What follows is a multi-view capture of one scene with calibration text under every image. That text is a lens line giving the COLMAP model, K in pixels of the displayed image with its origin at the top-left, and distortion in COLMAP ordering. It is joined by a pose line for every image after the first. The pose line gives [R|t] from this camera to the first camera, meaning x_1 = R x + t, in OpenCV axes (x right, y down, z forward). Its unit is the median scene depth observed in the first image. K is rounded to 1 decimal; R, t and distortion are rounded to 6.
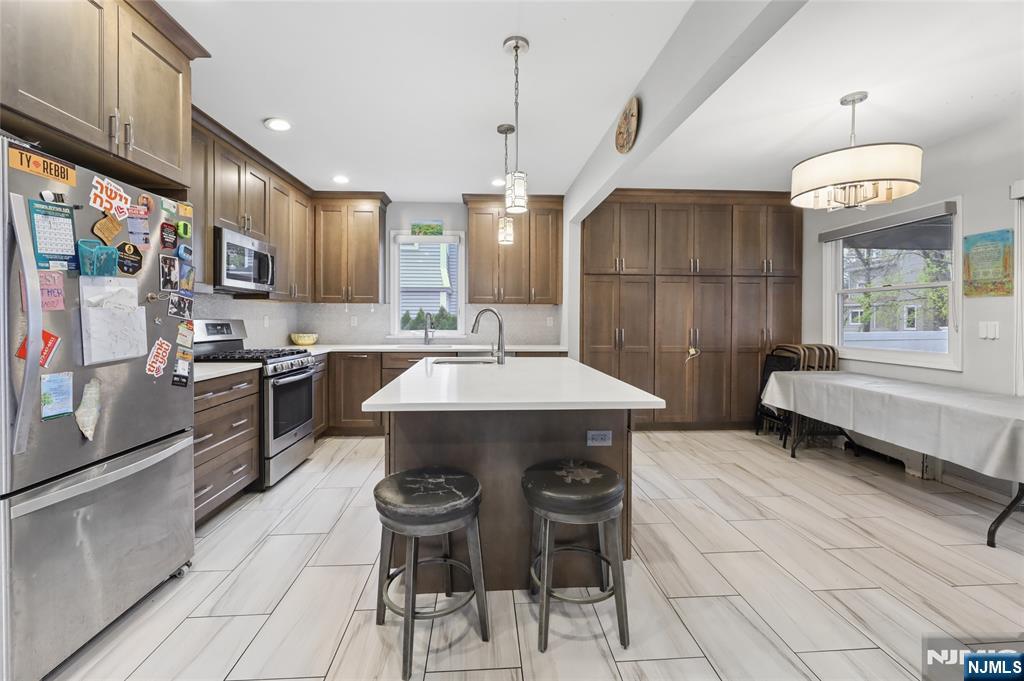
lens RADIAL K [[415.6, 0, 509.7], [0, 415.6, 320.5], [0, 0, 1]] dist [0.000161, 0.000005]
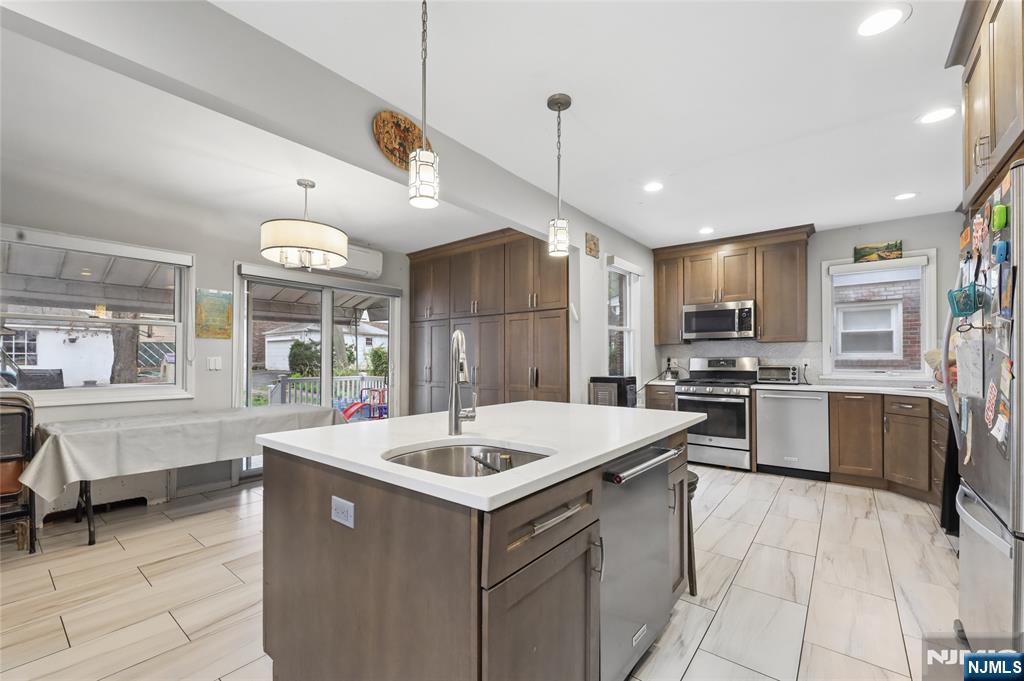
lens RADIAL K [[423.4, 0, 510.6], [0, 423.4, 354.2], [0, 0, 1]] dist [-0.000200, -0.000032]
pose [[-0.739211, 0.004303, 0.673460, -0.436922], [0.001290, 0.999987, -0.004973, 0.001807], [-0.673473, -0.002808, -0.739207, 1.288758]]
